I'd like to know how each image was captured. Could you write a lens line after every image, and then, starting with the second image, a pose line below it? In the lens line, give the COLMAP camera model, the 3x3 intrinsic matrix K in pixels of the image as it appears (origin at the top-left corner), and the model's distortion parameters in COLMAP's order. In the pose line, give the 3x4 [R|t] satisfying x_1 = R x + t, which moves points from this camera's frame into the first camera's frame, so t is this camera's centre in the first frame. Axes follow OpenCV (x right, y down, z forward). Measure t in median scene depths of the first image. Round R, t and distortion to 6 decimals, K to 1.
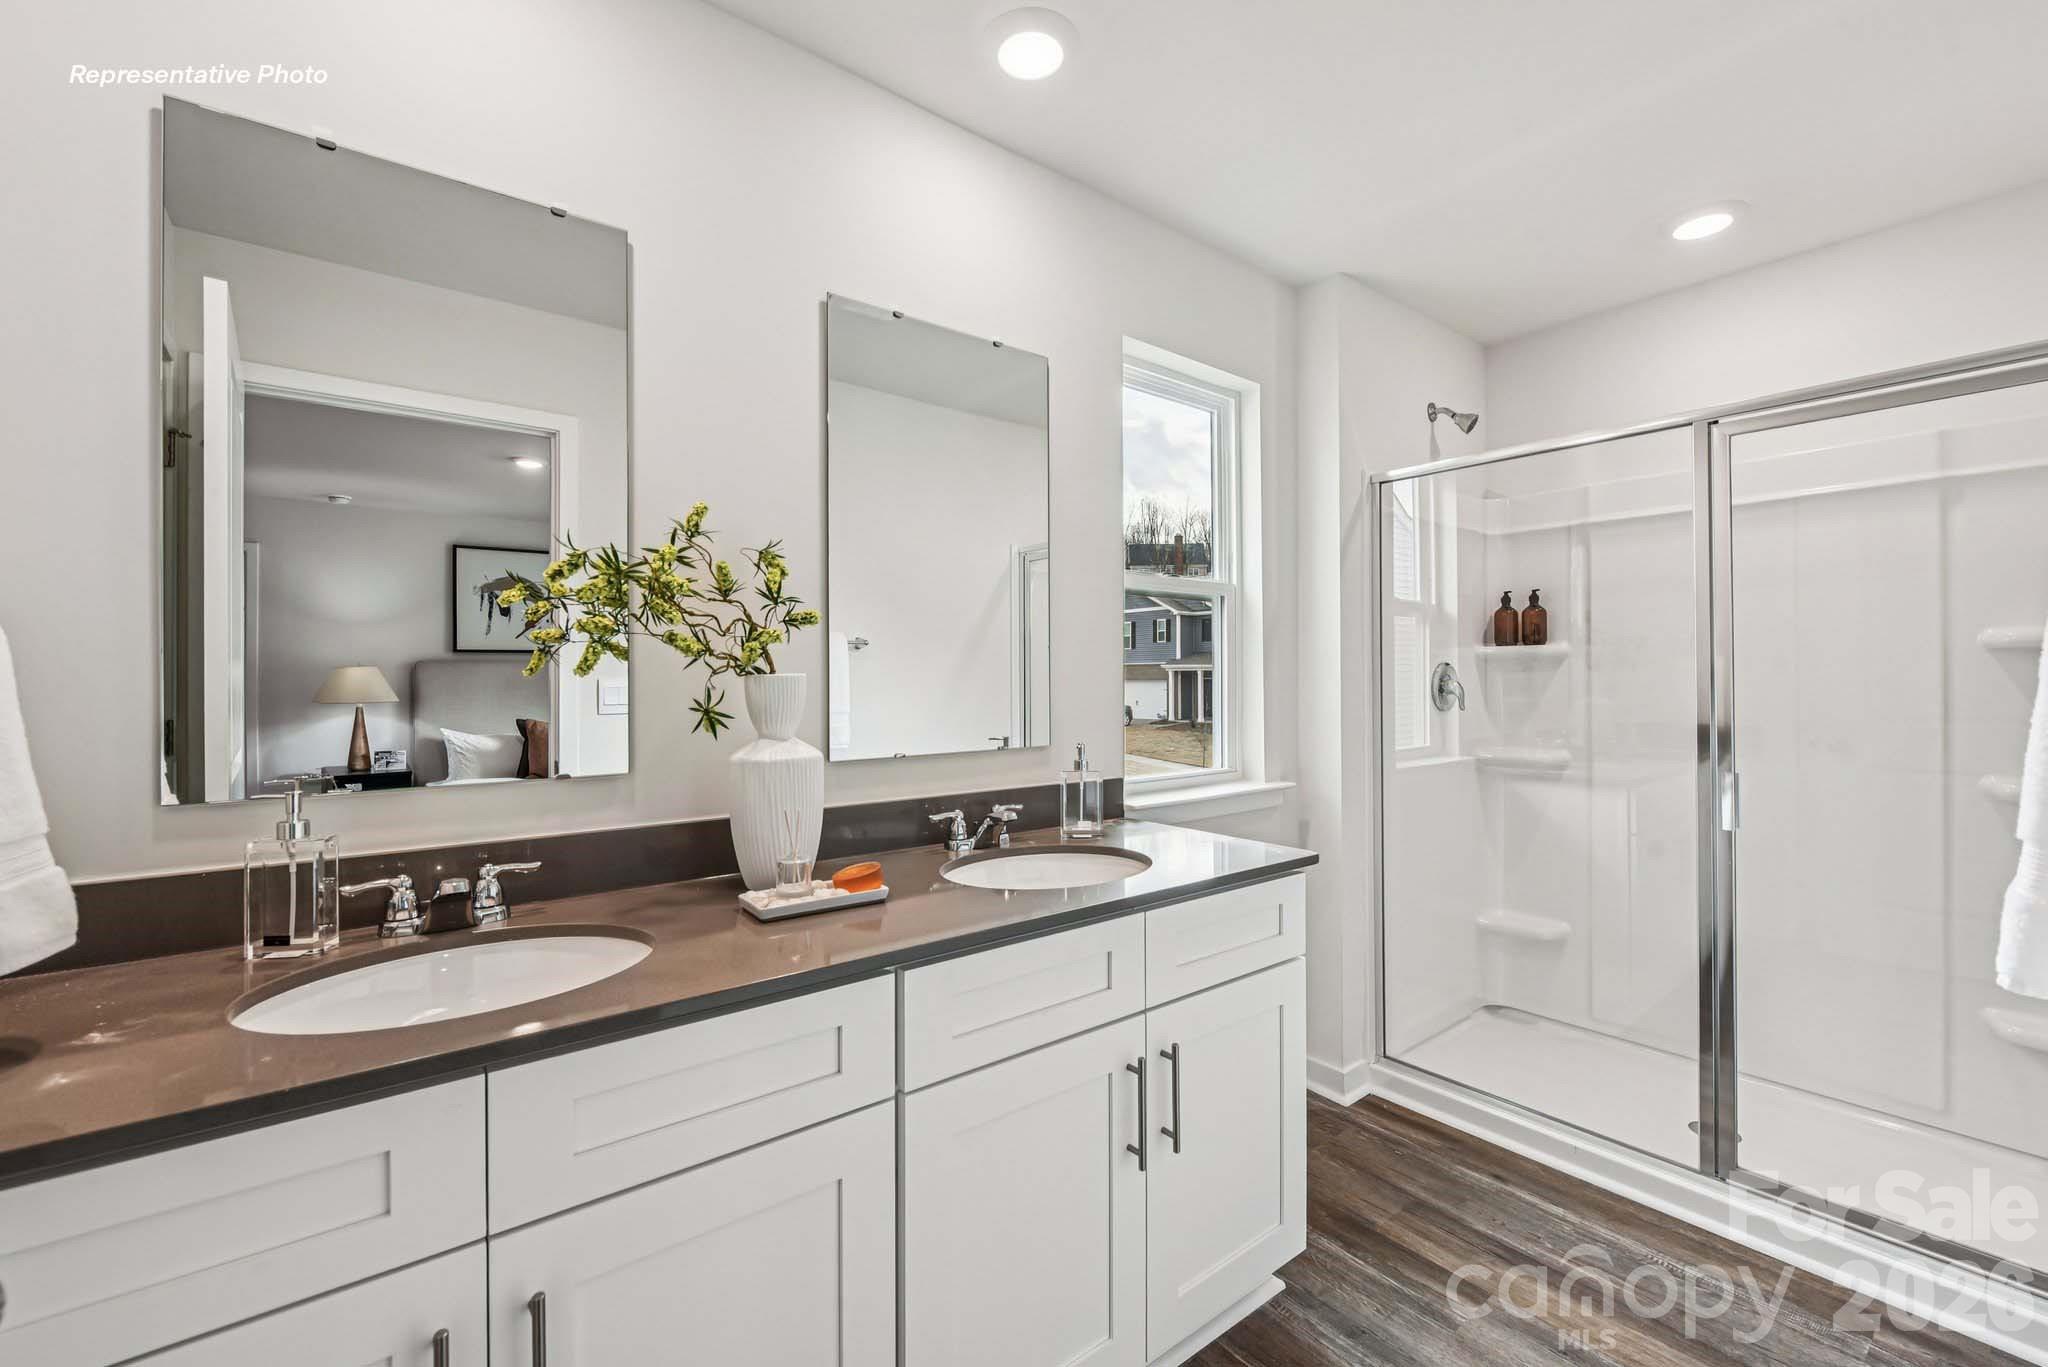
lens RADIAL K [[842.1, 0, 1024.3], [0, 842.1, 680.9], [0, 0, 1]] dist [-0.001791, -0.000375]
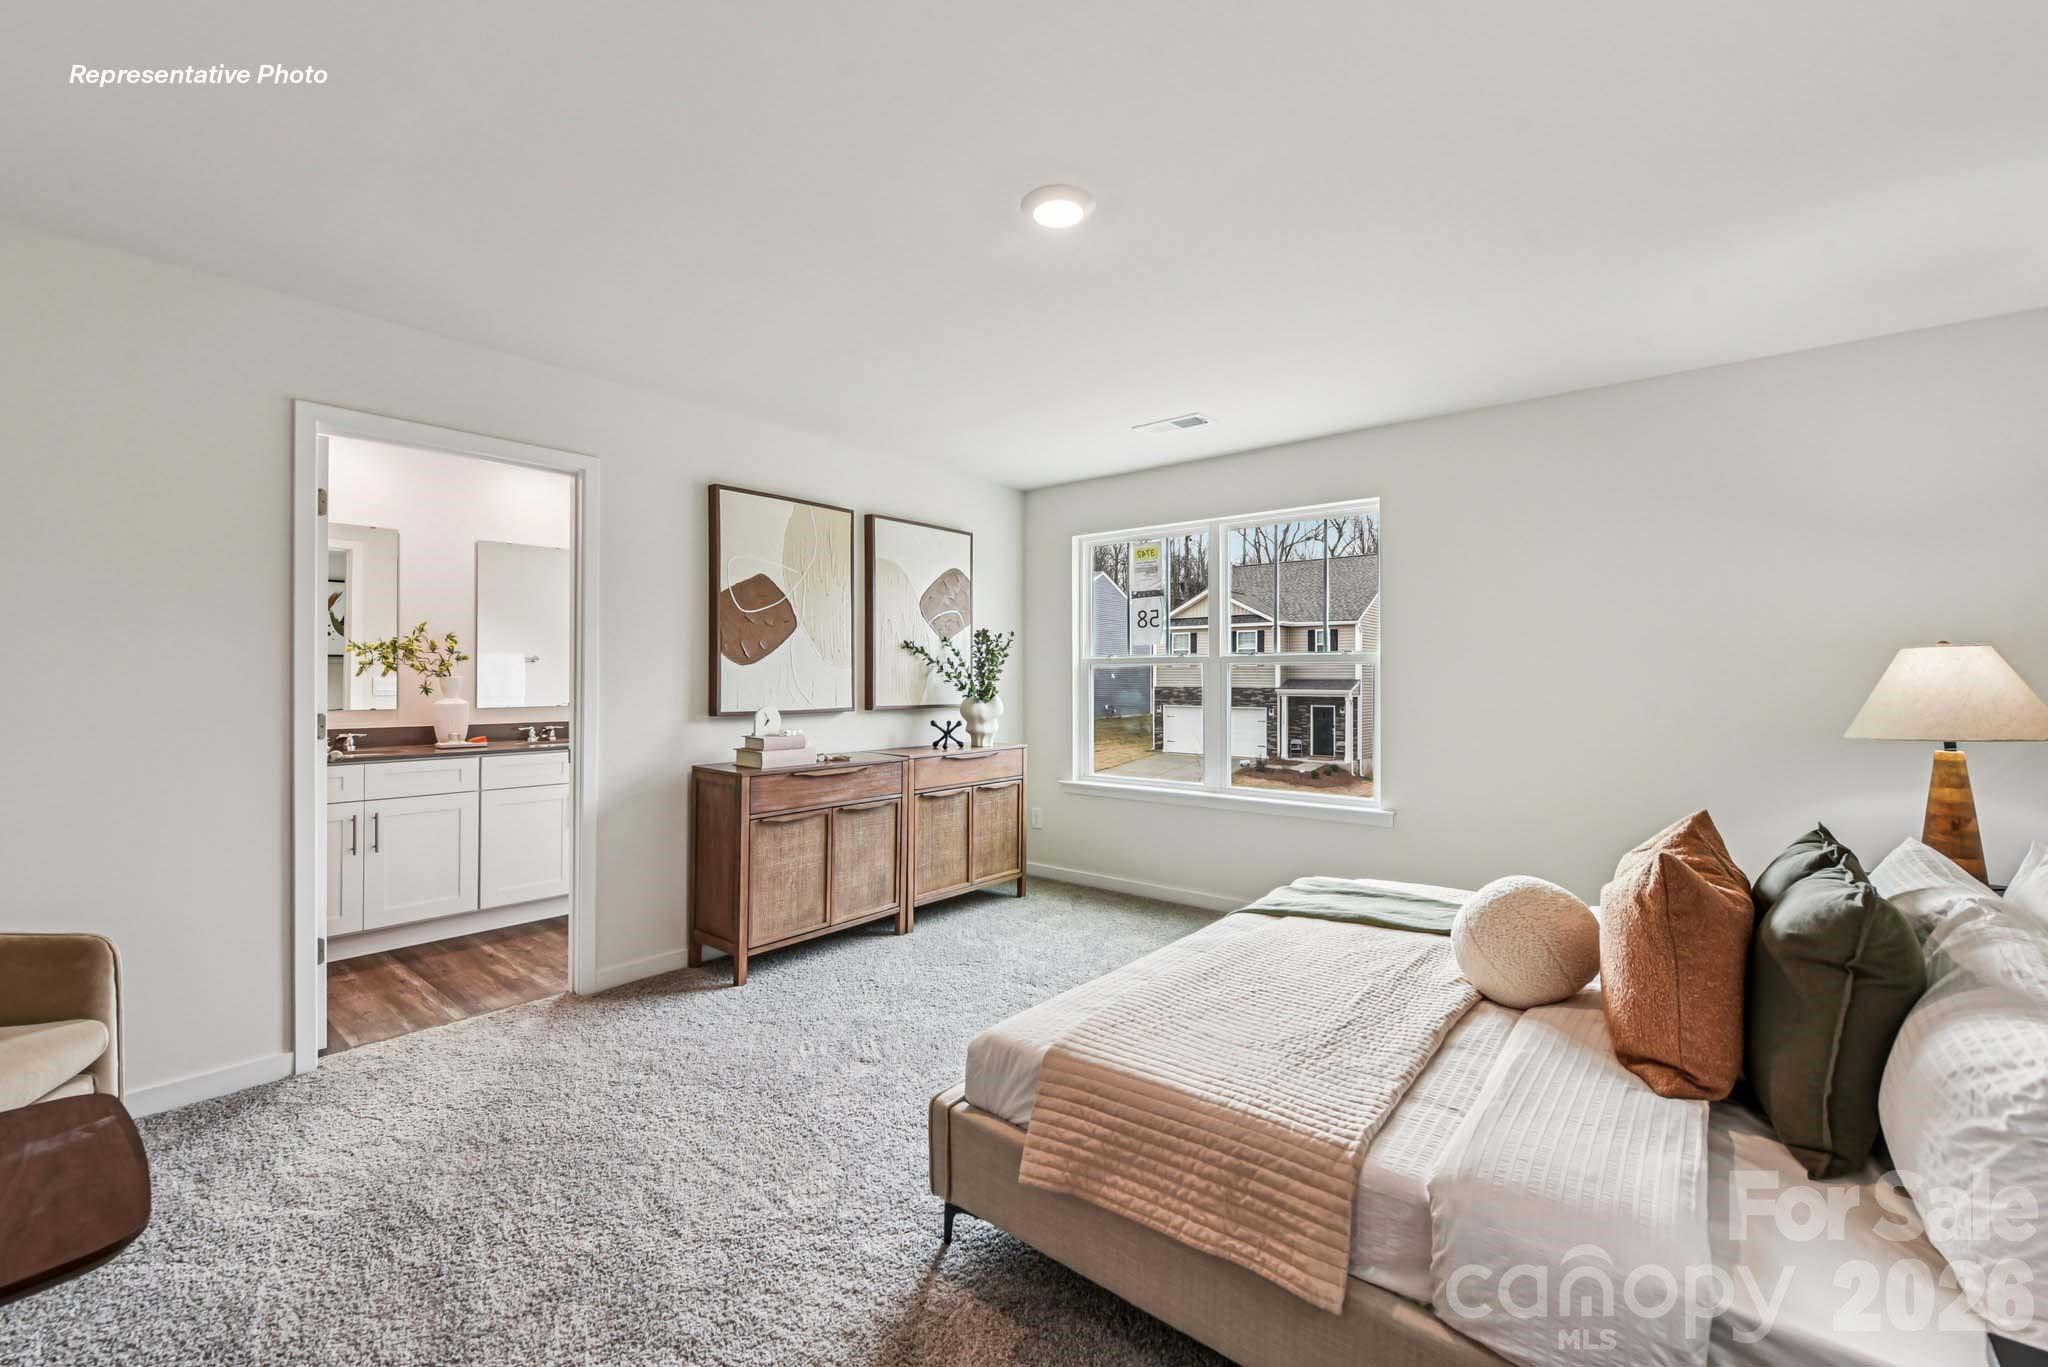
lens RADIAL K [[842.1, 0, 1024.3], [0, 842.1, 680.9], [0, 0, 1]] dist [-0.001791, -0.000375]
pose [[0.975321, 0.006510, 0.220696, 1.092994], [-0.005880, 0.999977, -0.003513, 0.006134], [-0.220714, 0.002129, 0.975336, -2.517274]]
